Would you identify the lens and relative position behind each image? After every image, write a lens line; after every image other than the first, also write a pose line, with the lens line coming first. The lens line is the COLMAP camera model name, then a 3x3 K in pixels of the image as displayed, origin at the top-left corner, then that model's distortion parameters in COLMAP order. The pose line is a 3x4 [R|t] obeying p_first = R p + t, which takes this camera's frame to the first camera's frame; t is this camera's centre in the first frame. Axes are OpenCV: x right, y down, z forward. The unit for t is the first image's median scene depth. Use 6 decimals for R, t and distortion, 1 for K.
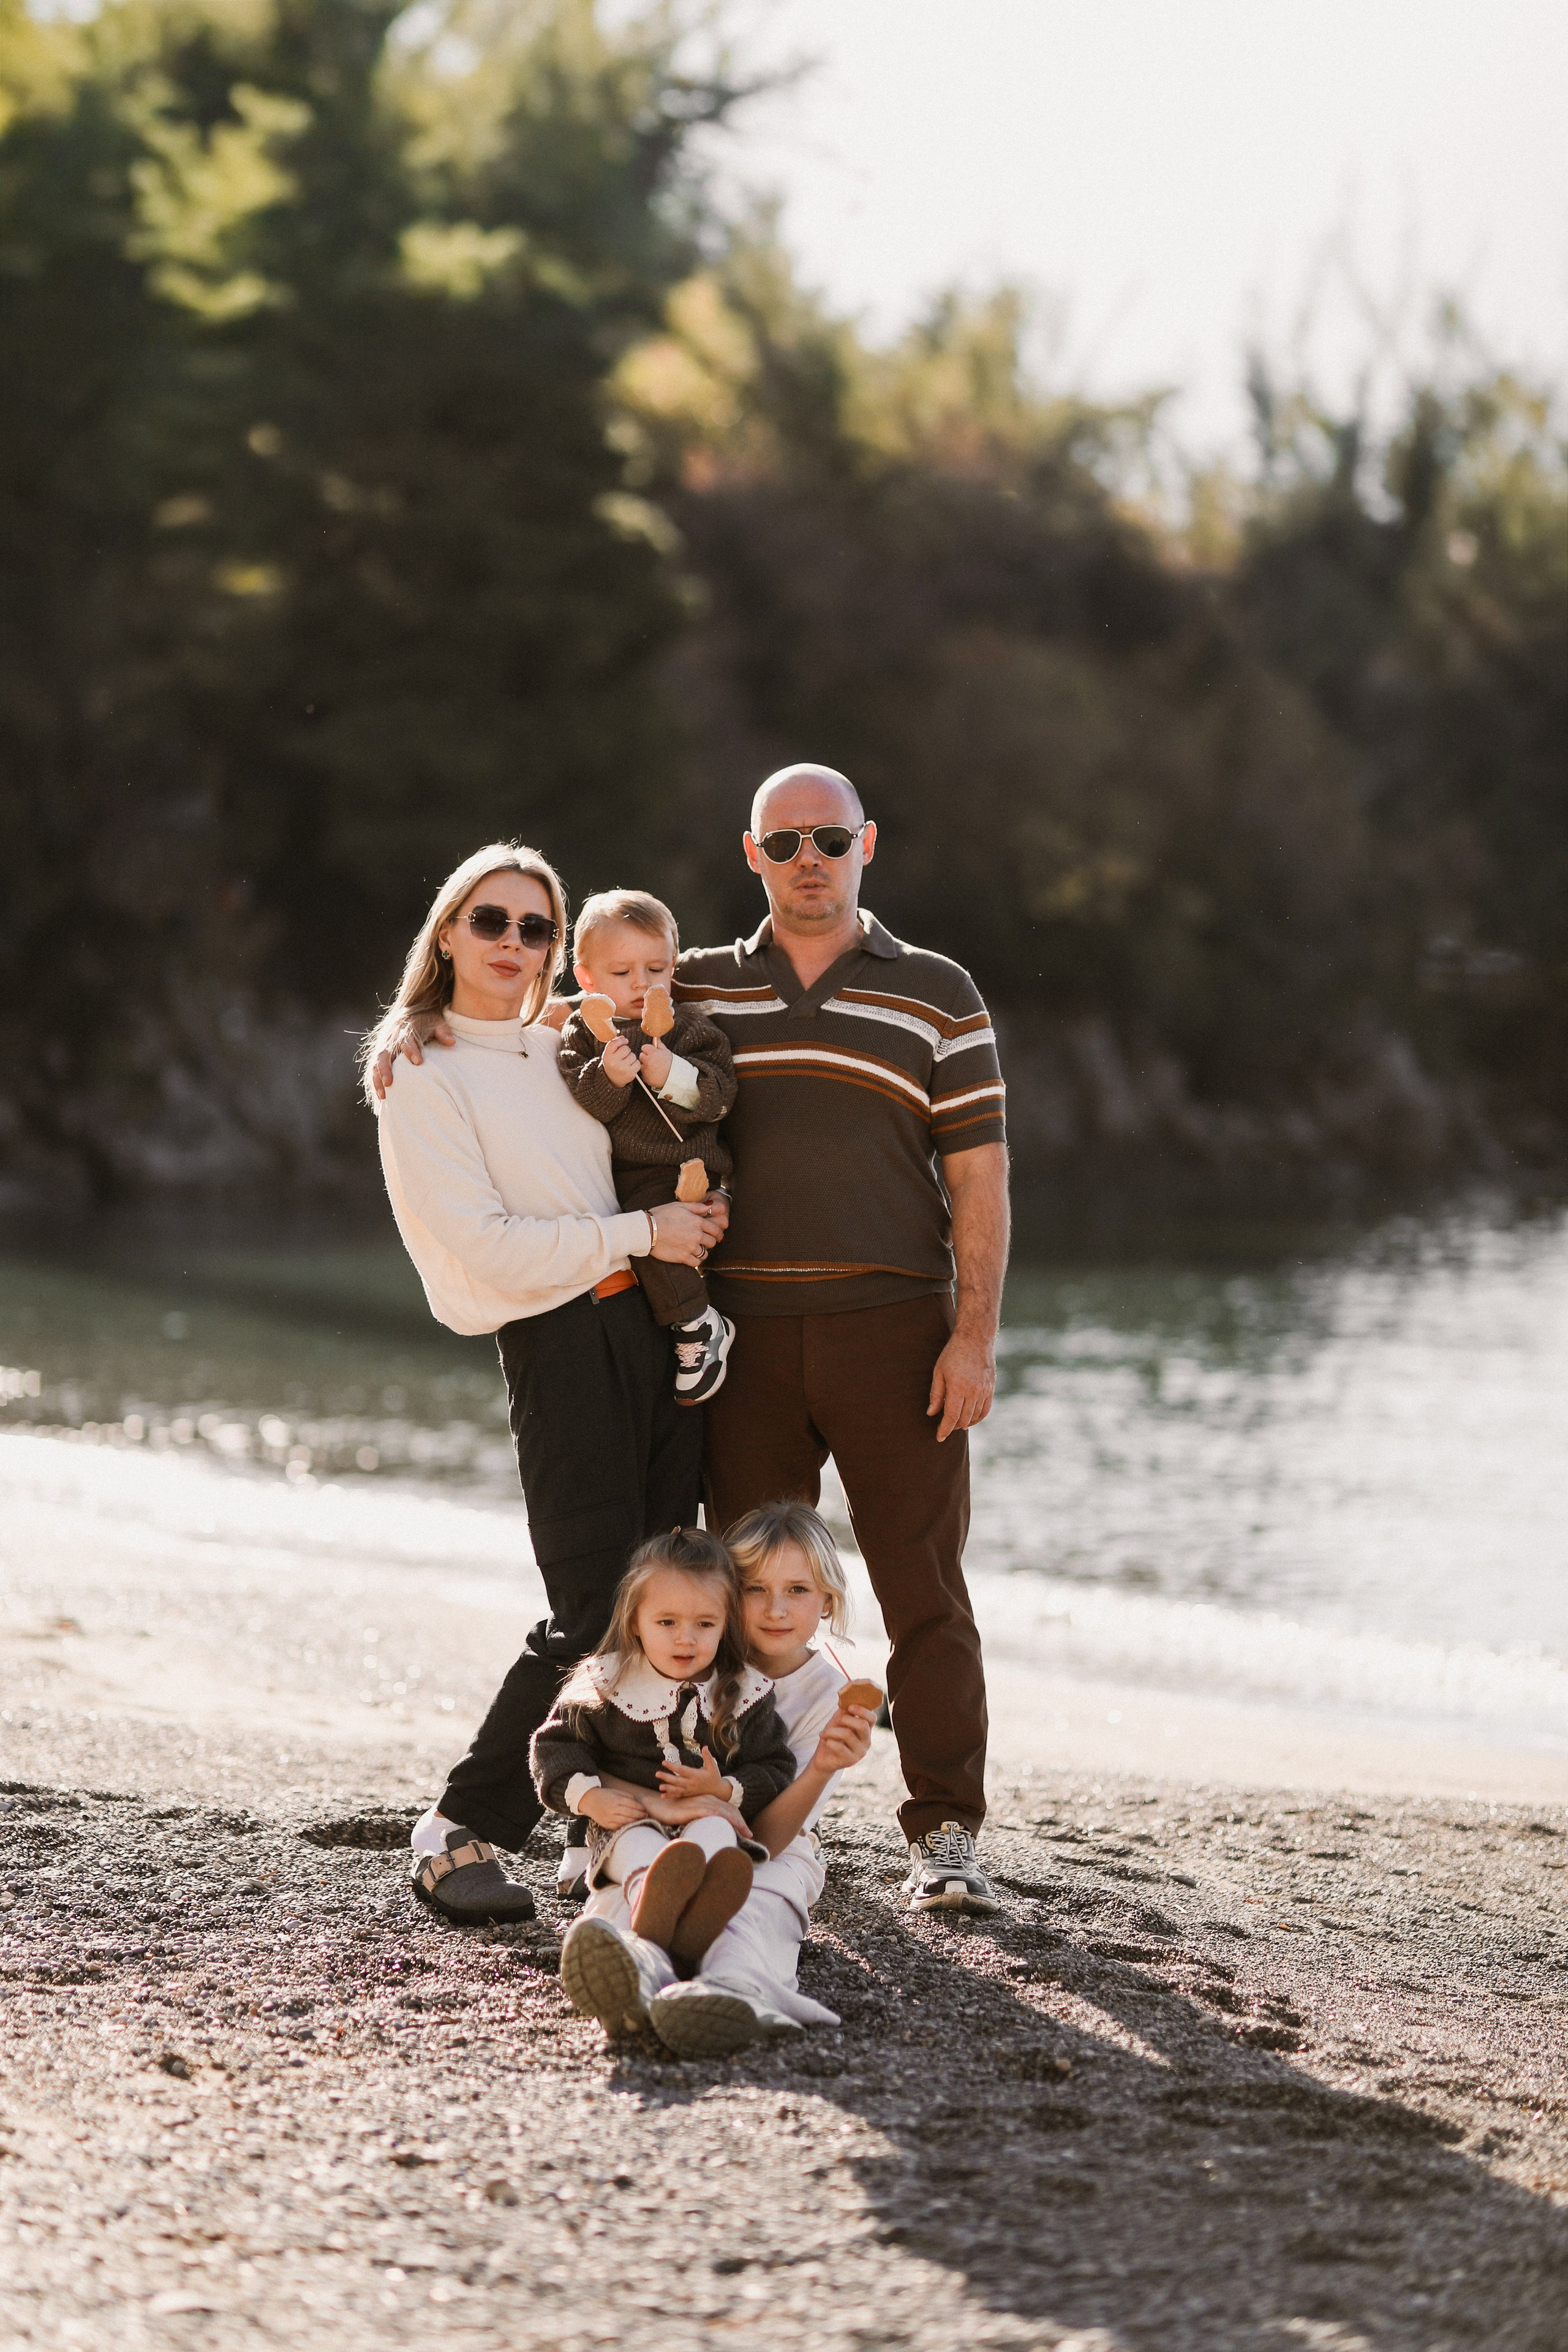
lens RADIAL K [[6501.1, 0, 786.4], [0, 6501.1, 1174.4], [0, 0, 1]] dist [0.318069, 0.000000]
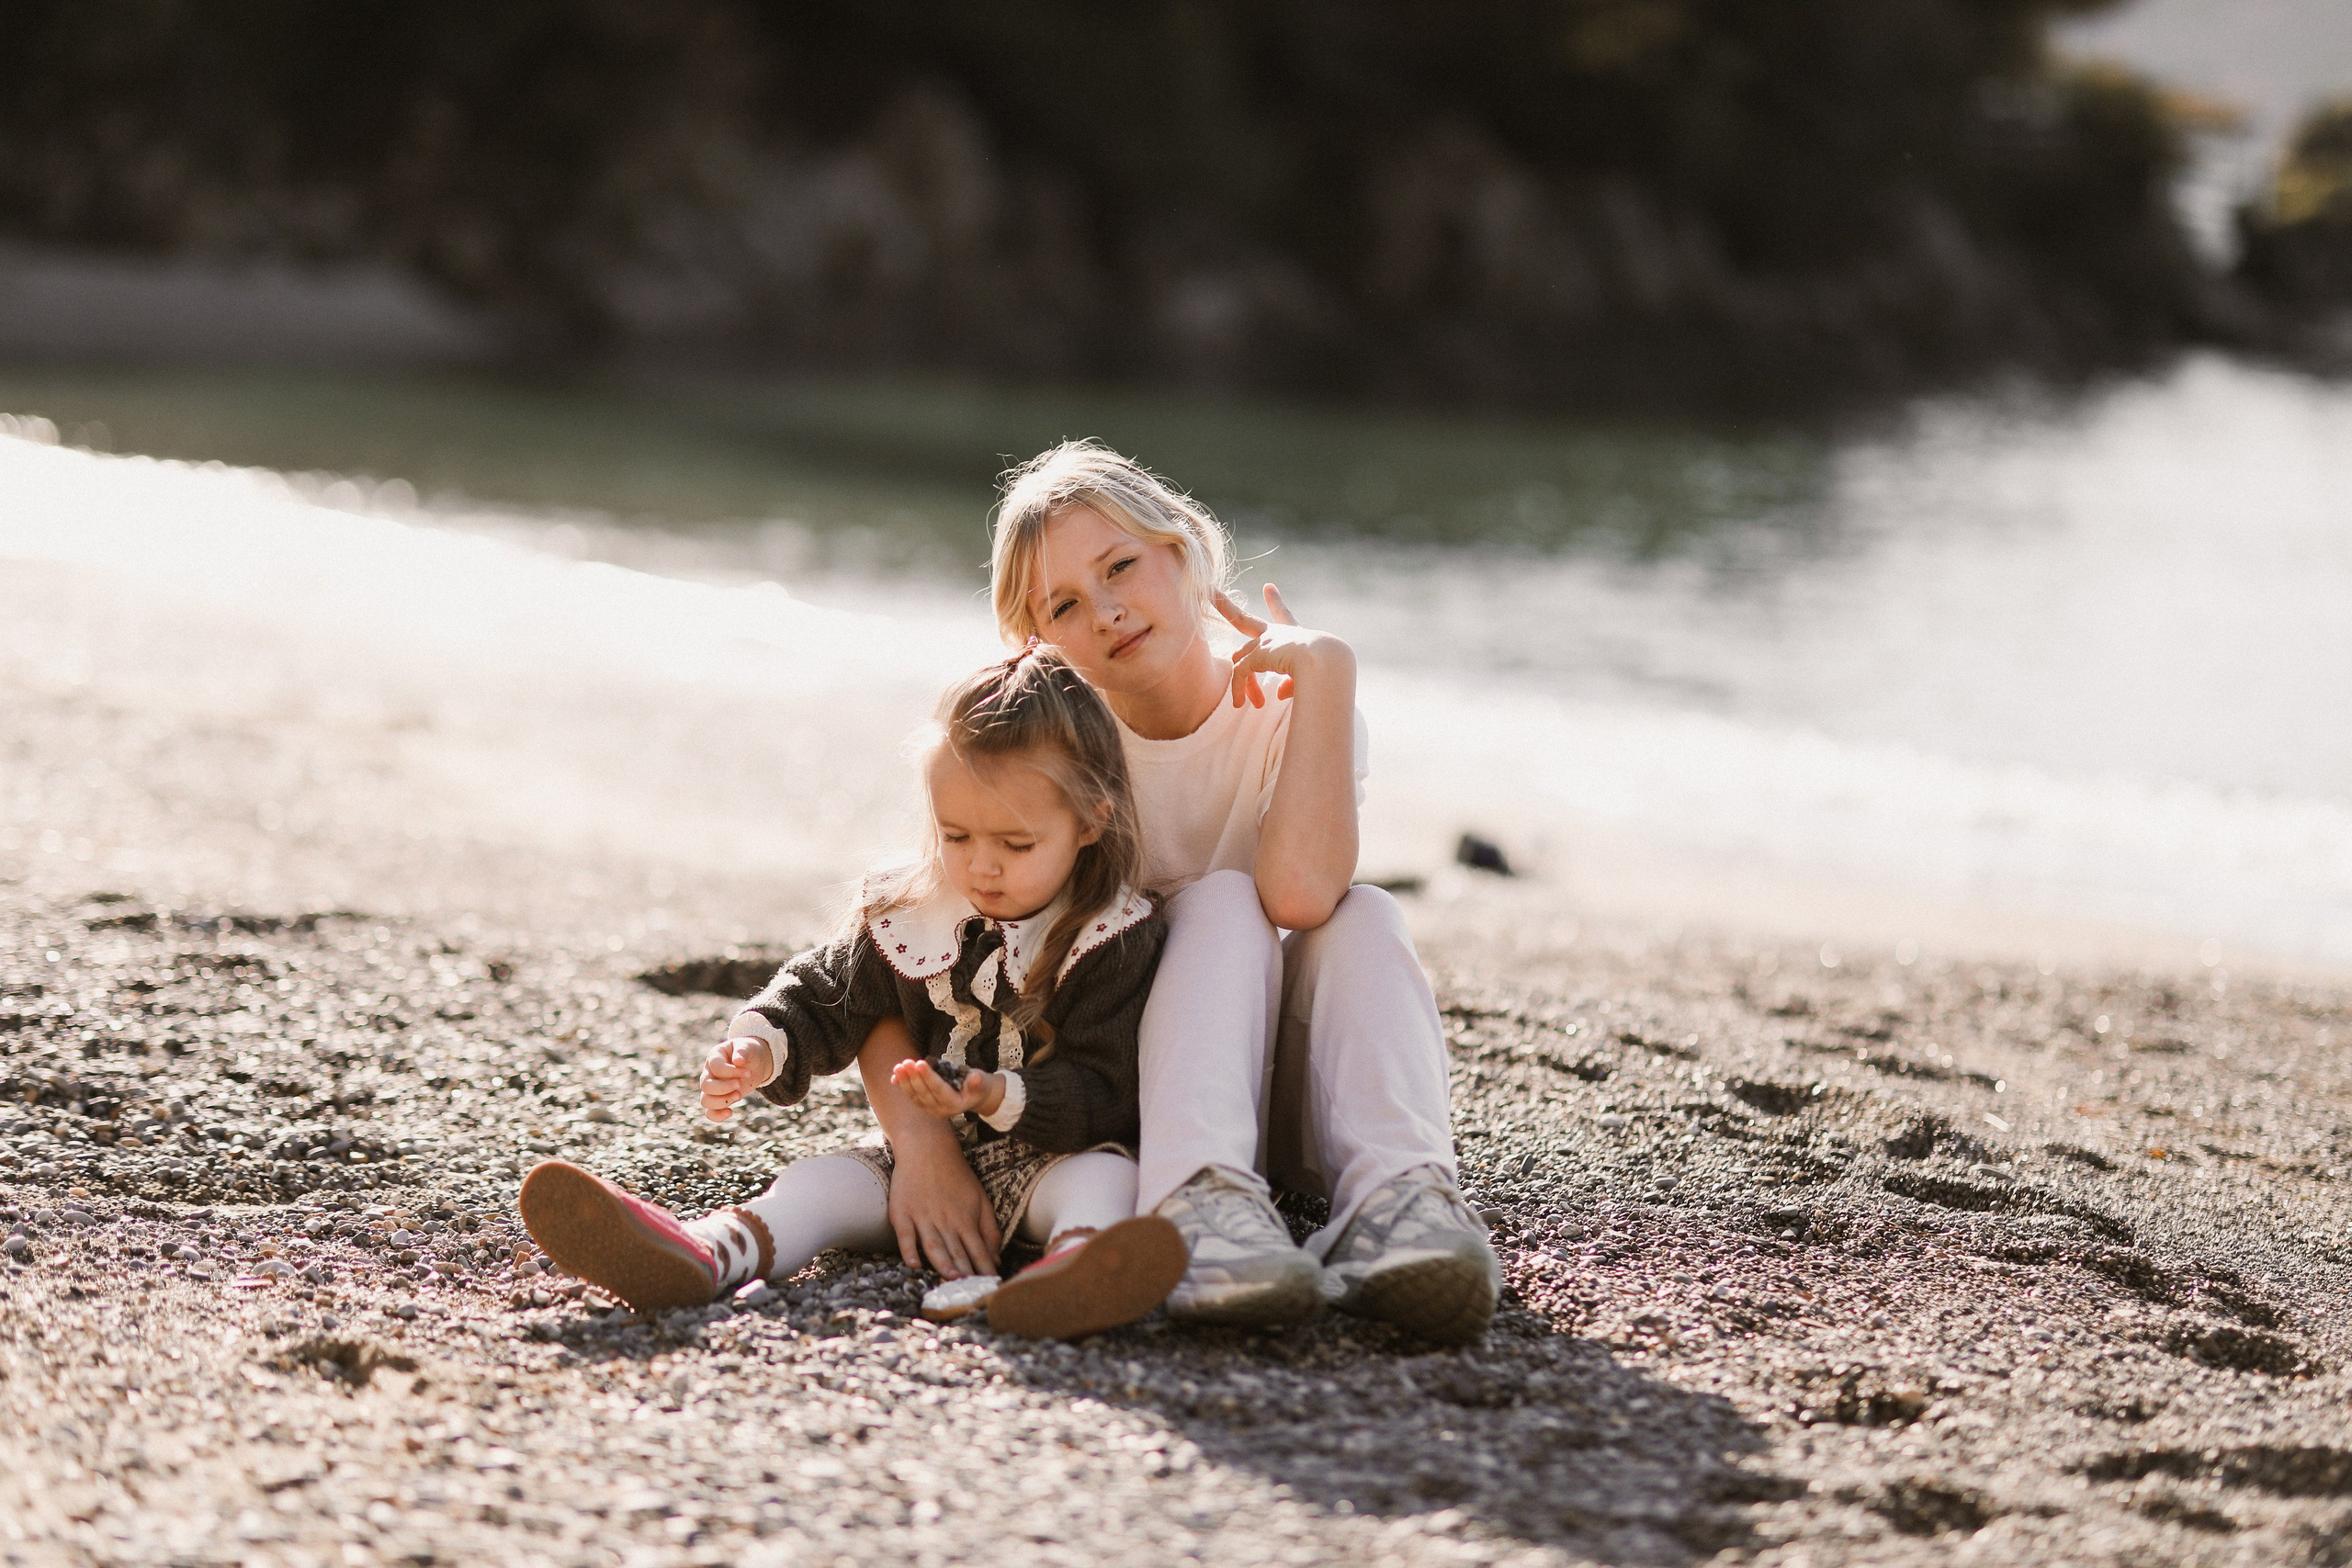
lens RADIAL K [[6500.4, 0, 1182.1], [0, 6500.4, 797.2], [0, 0, 1]] dist [0.318069, 0.000000]
pose [[0.999629, 0.022792, -0.014913, -0.013132], [-0.021768, 0.997612, 0.065543, 0.049275], [0.016371, -0.065194, 0.997738, 0.442202]]
